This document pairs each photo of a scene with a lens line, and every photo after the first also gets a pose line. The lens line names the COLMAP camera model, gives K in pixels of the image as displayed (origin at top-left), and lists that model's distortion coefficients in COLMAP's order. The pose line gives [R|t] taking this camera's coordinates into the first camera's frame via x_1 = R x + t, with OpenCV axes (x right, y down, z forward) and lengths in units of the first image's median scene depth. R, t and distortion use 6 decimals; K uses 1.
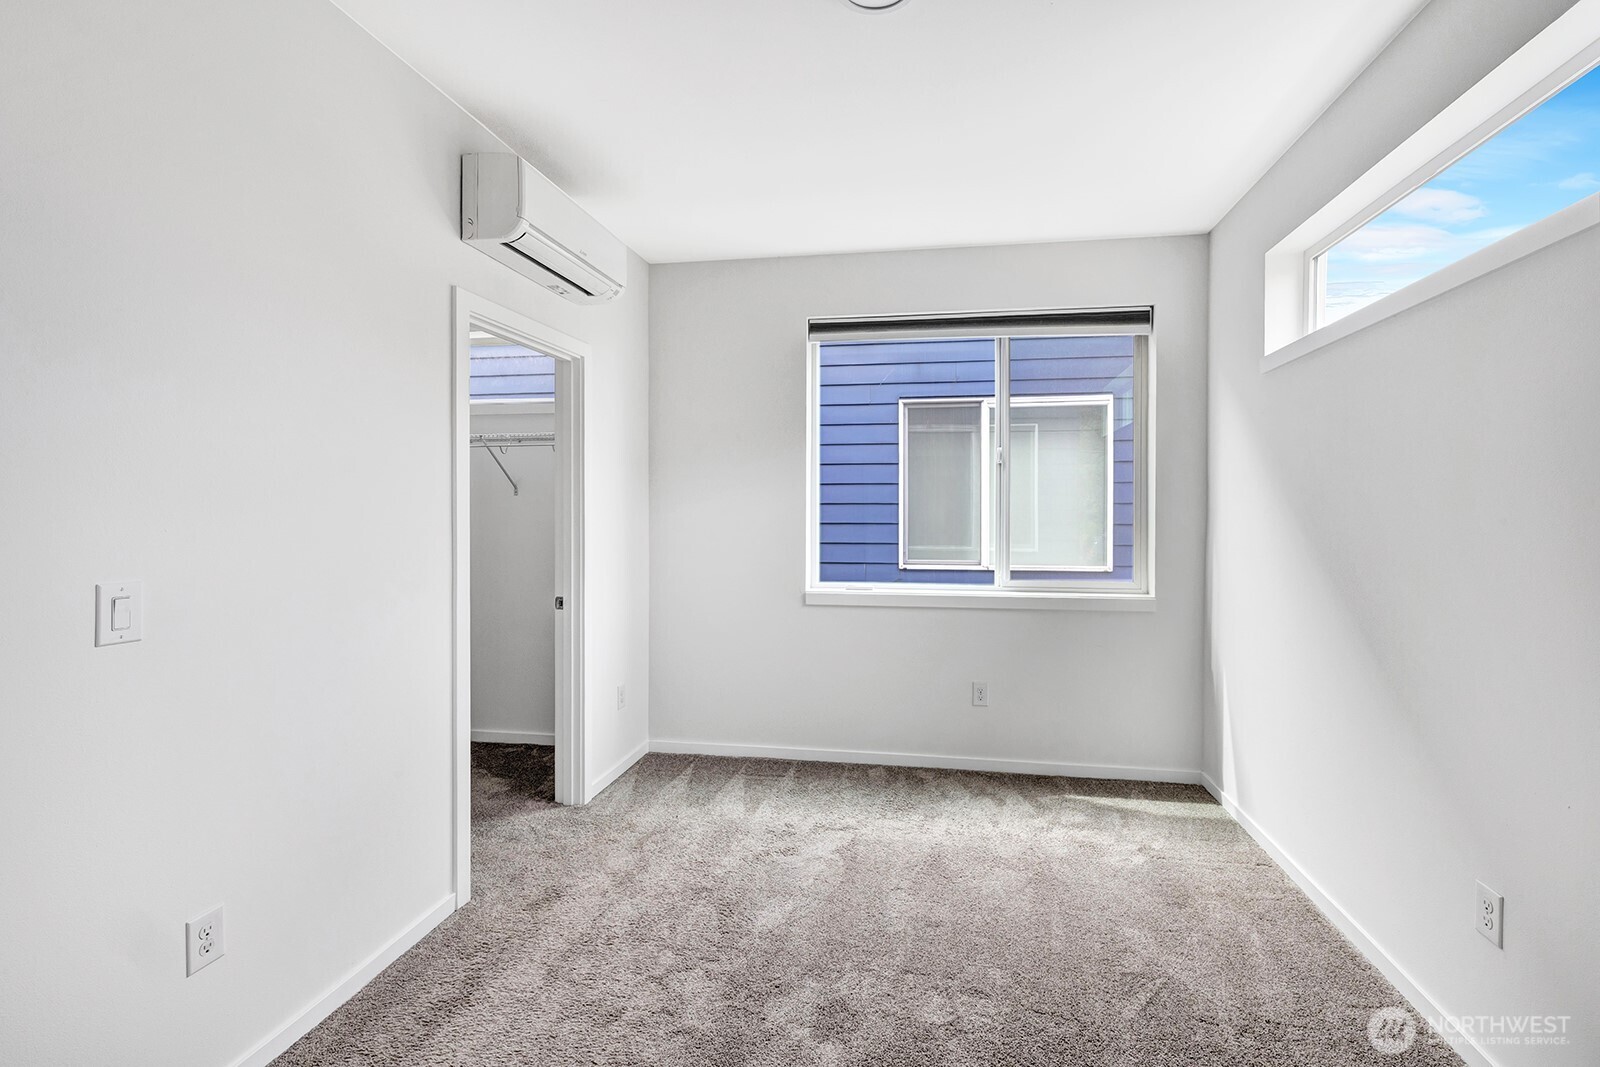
lens RADIAL K [[675.4, 0, 834.7], [0, 675.4, 519.2], [0, 0, 1]] dist [-0.003113, -0.000055]
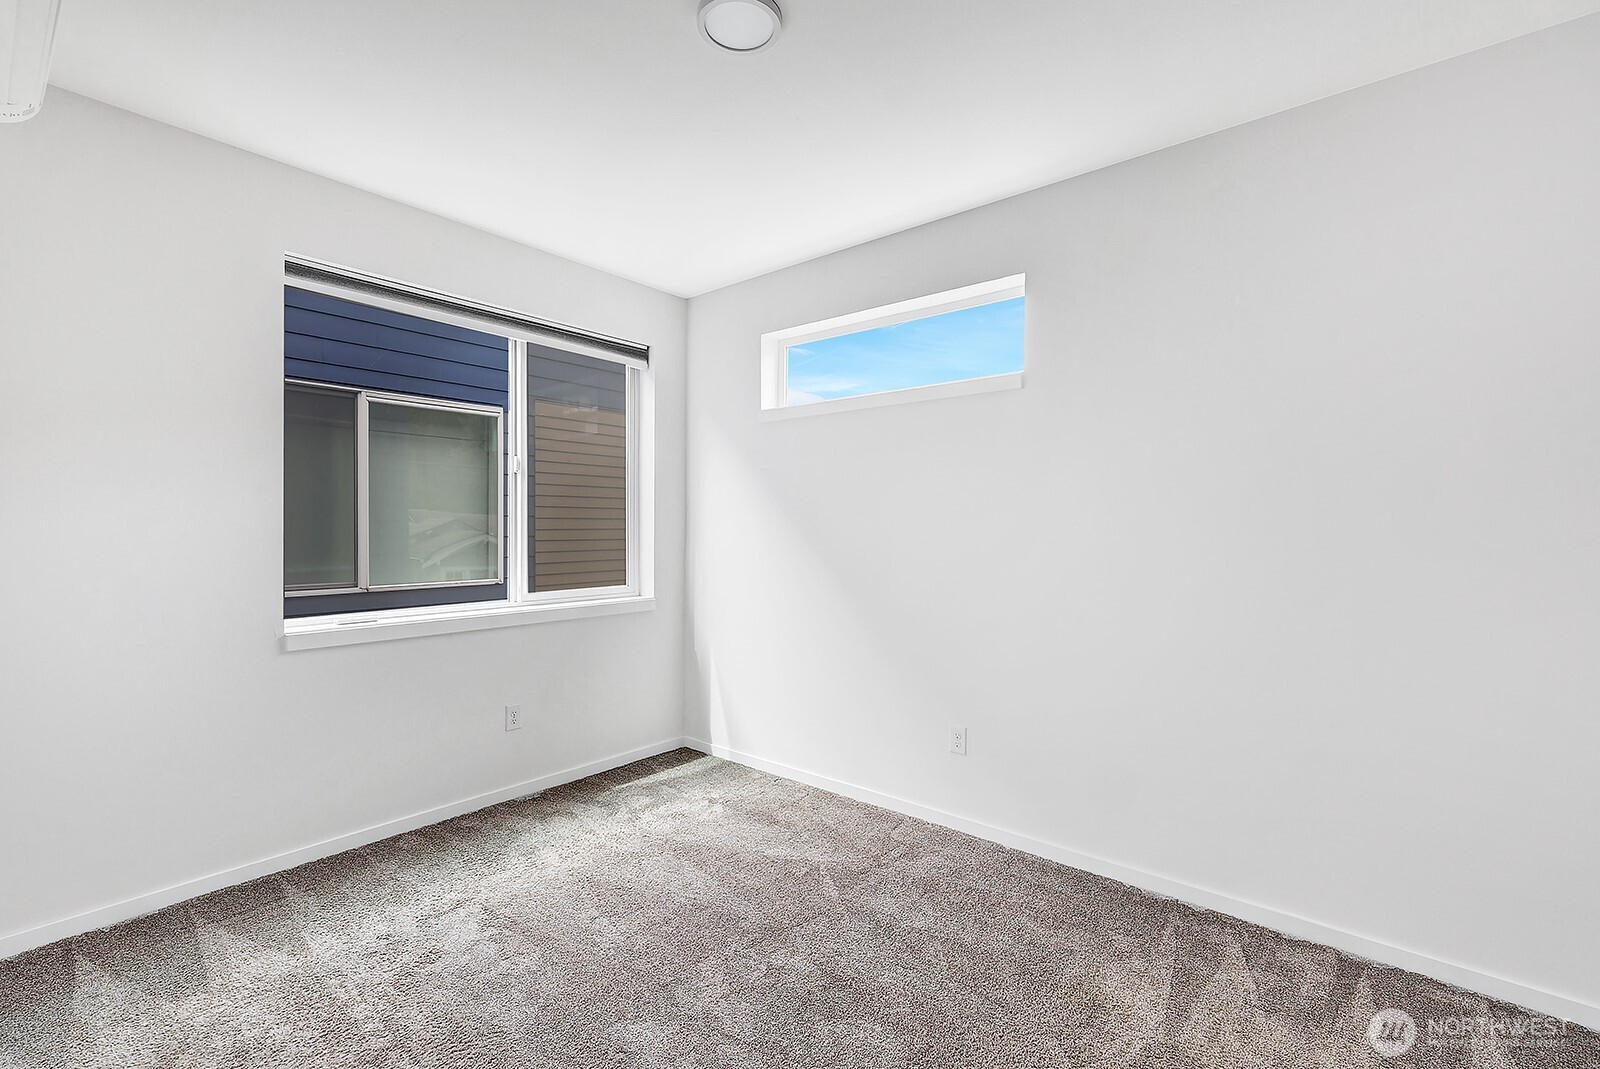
lens RADIAL K [[675.4, 0, 796.1], [0, 675.4, 530.7], [0, 0, 1]] dist [-0.003113, -0.000055]
pose [[0.531370, -0.004021, 0.847130, -0.423289], [0.005450, 0.999984, 0.001328, 0.000134], [-0.847122, 0.003911, 0.531383, 0.189331]]
